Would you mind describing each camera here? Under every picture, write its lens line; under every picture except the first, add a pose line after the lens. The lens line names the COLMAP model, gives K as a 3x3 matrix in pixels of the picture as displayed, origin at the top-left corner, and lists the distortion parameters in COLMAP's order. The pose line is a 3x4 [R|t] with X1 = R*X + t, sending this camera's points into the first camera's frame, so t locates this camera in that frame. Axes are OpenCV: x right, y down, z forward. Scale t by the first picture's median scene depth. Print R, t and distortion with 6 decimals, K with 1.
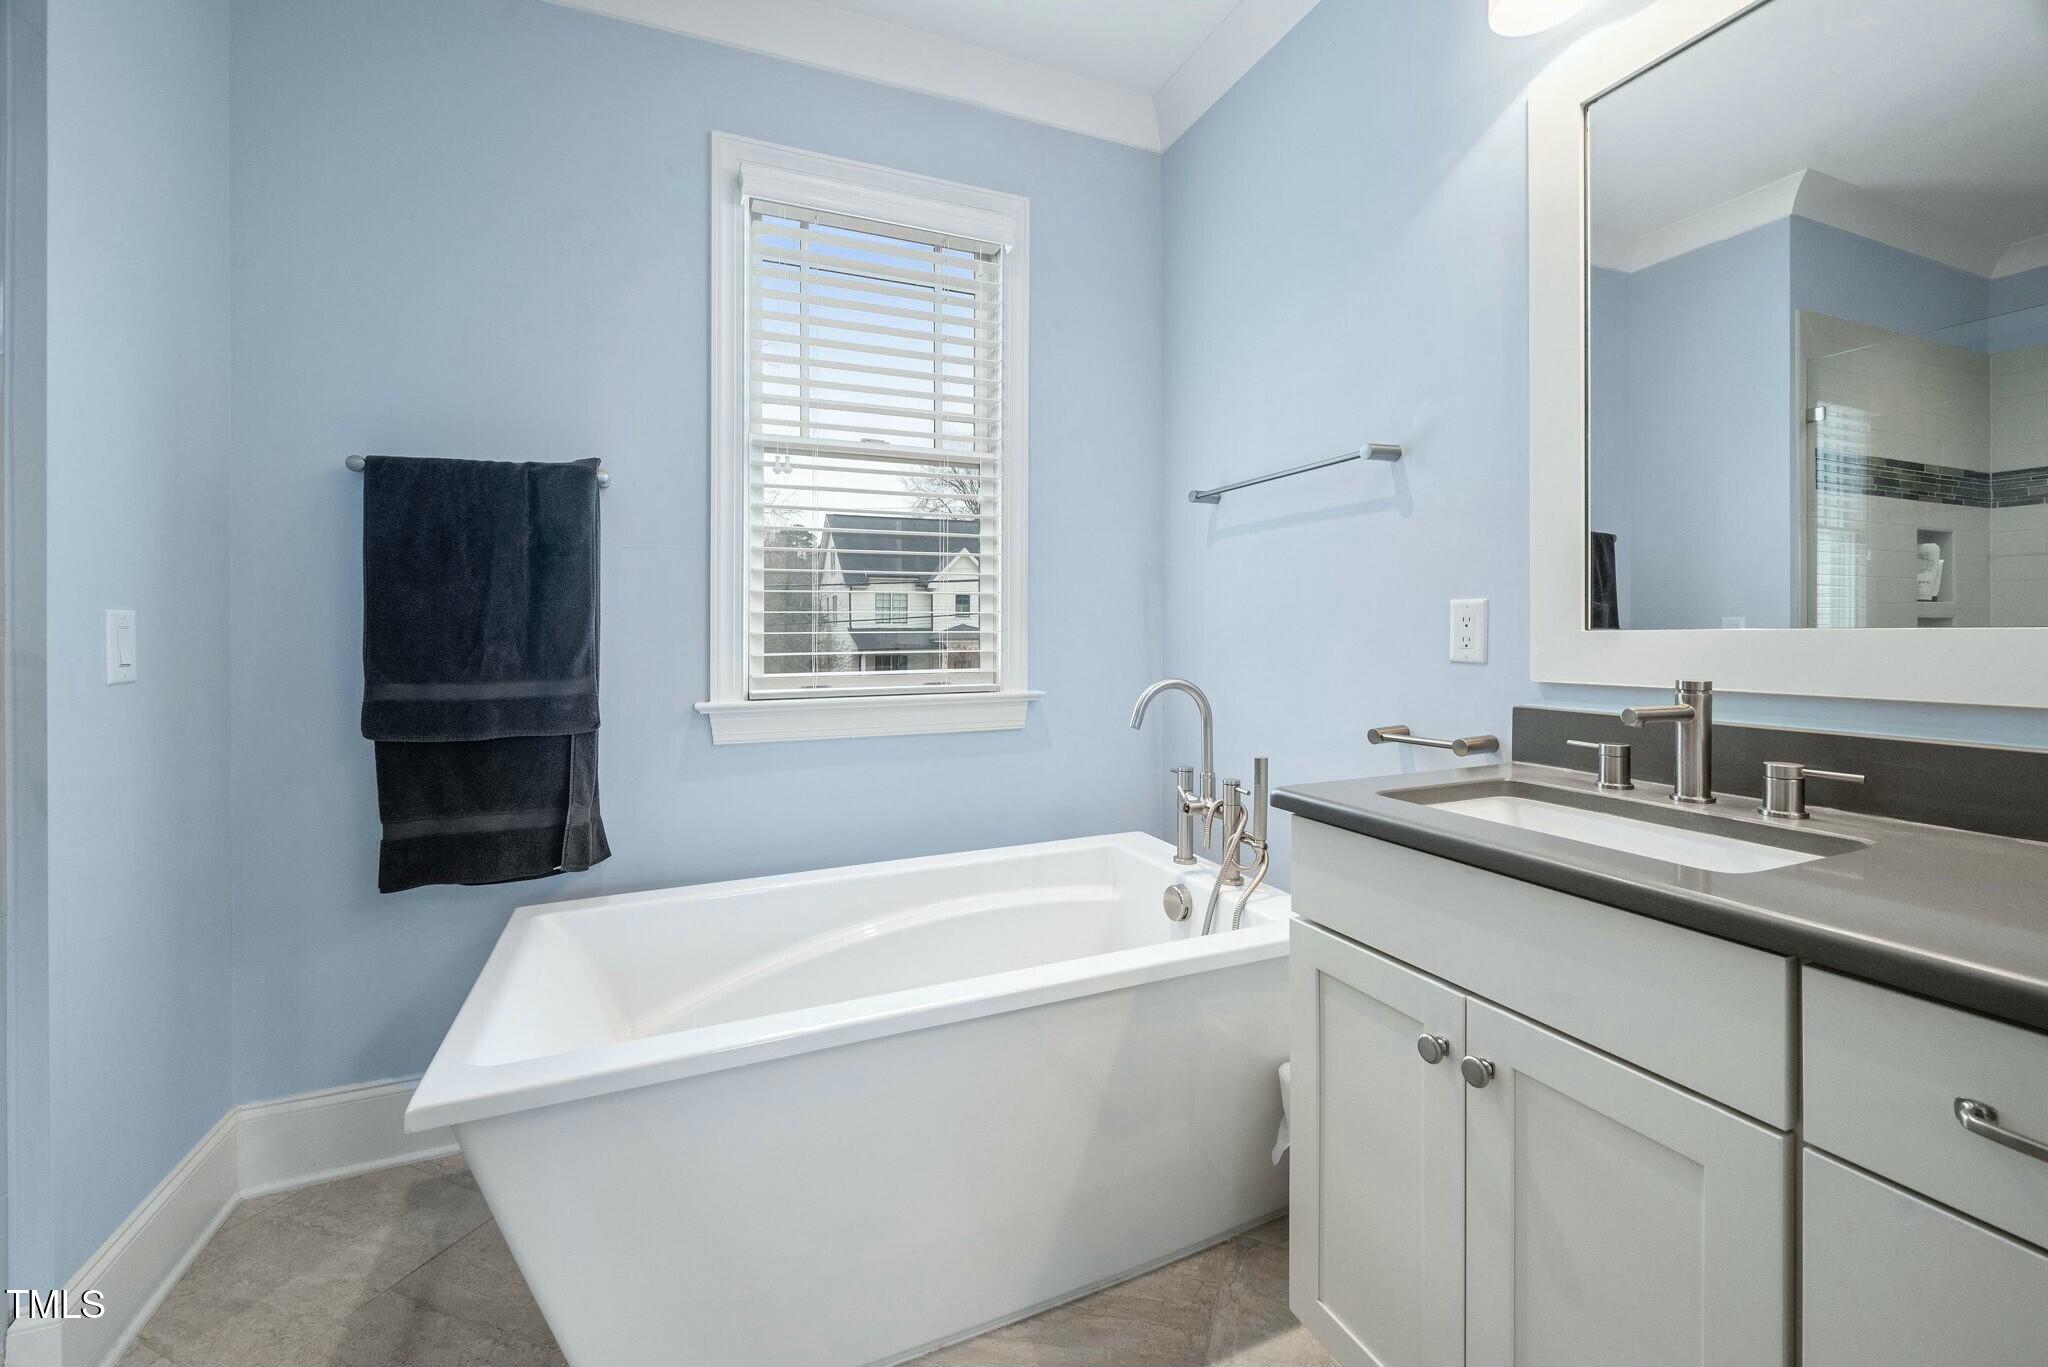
lens RADIAL K [[817.8, 0, 1013.2], [0, 817.8, 639.8], [0, 0, 1]] dist [0.000182, -0.001302]
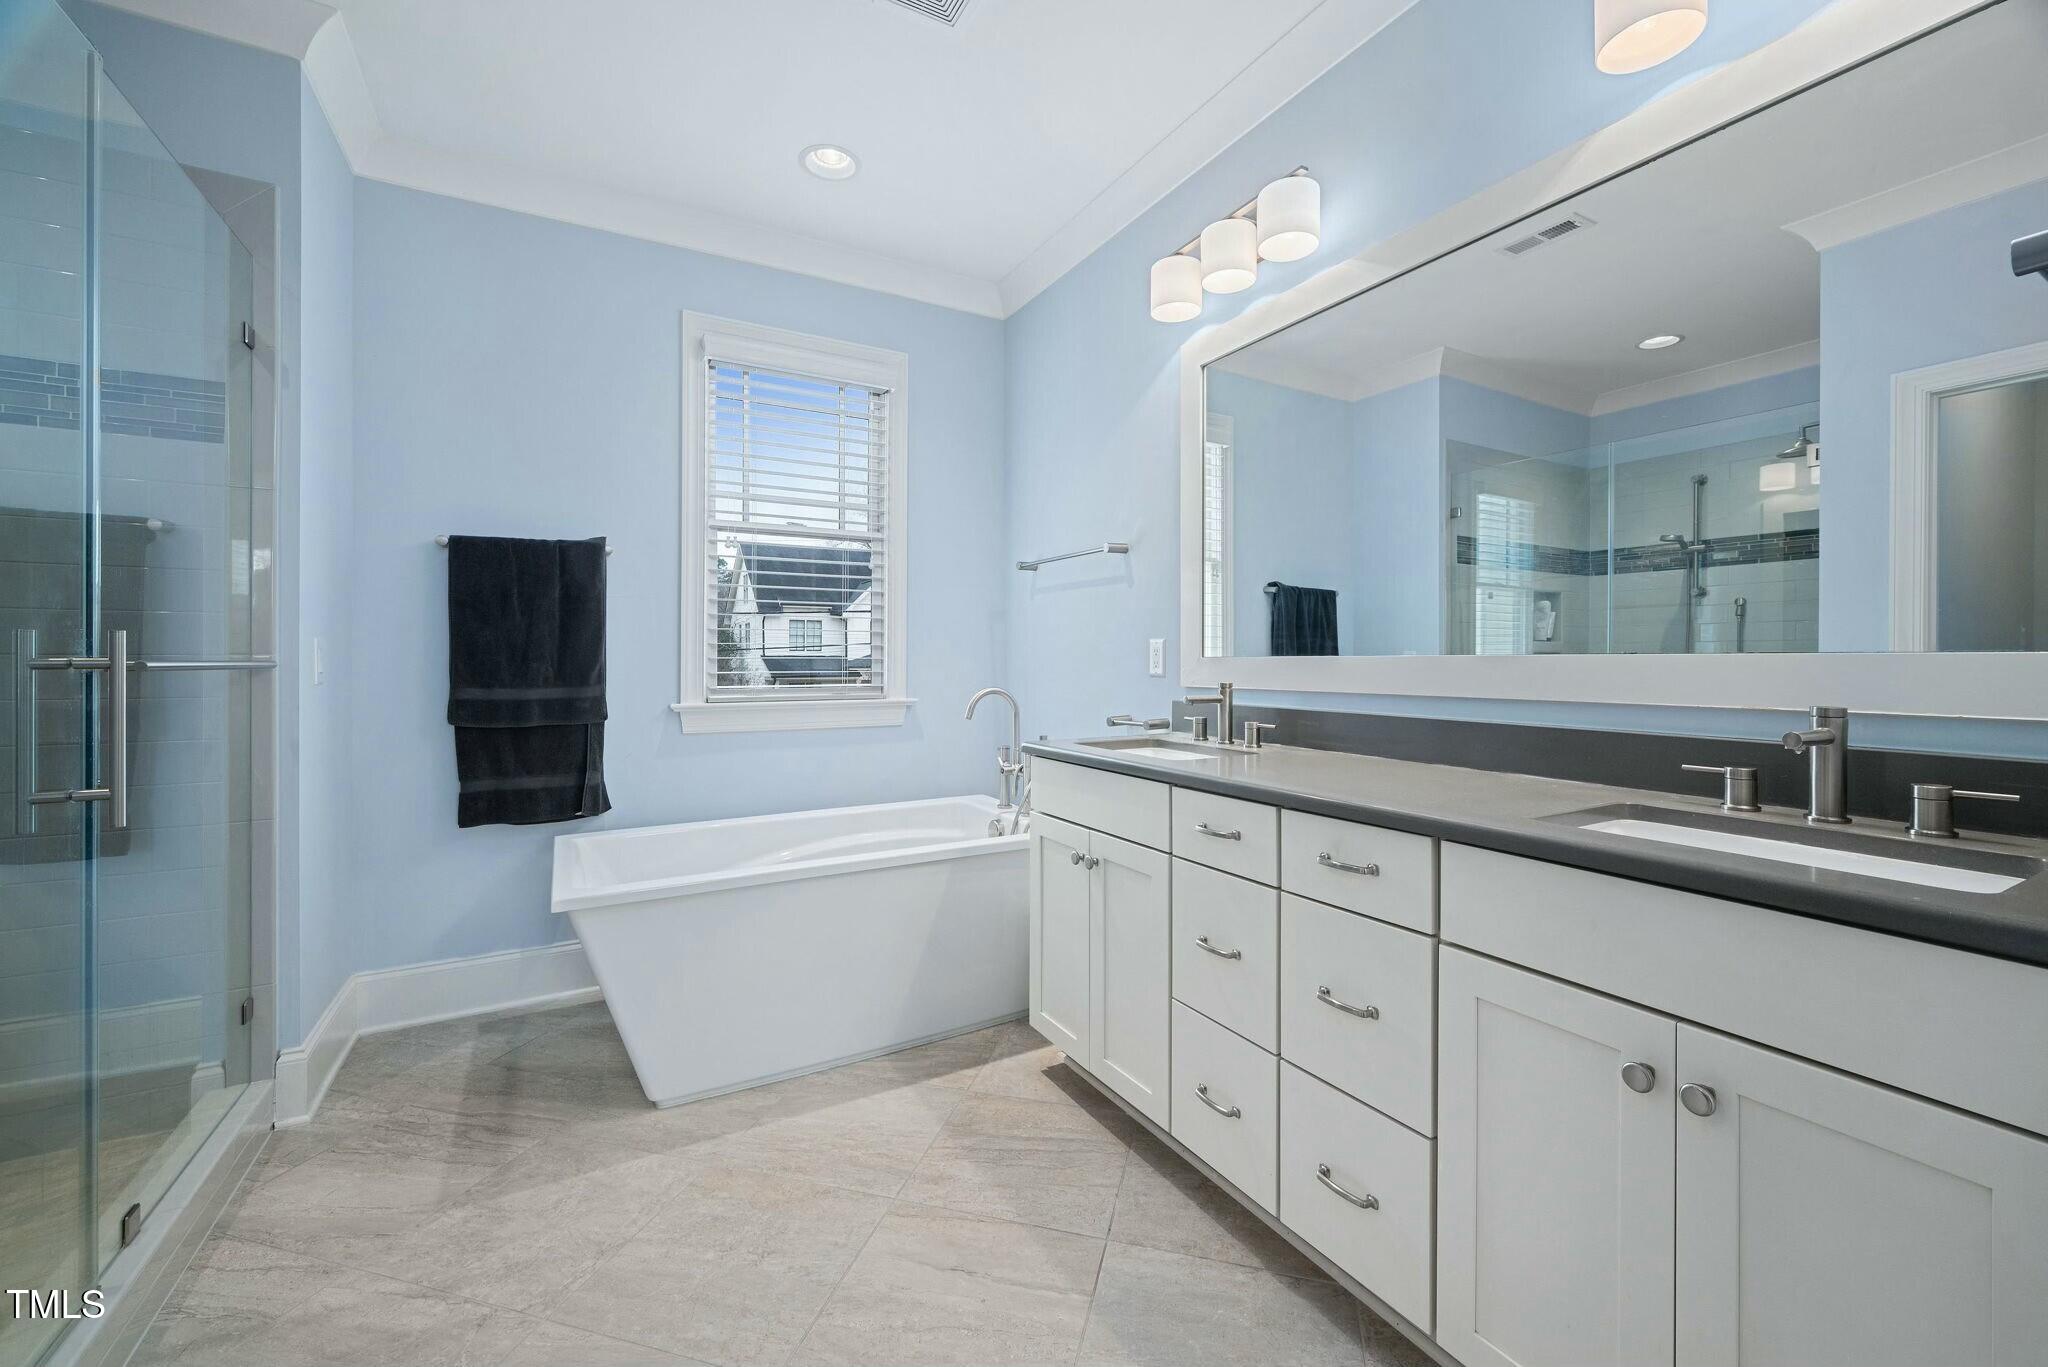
lens RADIAL K [[817.8, 0, 1028.1], [0, 817.8, 680.3], [0, 0, 1]] dist [0.000182, -0.001302]
pose [[0.993074, 0.003625, 0.117432, 0.079777], [-0.005254, 0.999894, 0.013559, 0.012577], [-0.117370, -0.014082, 0.992988, -0.570029]]
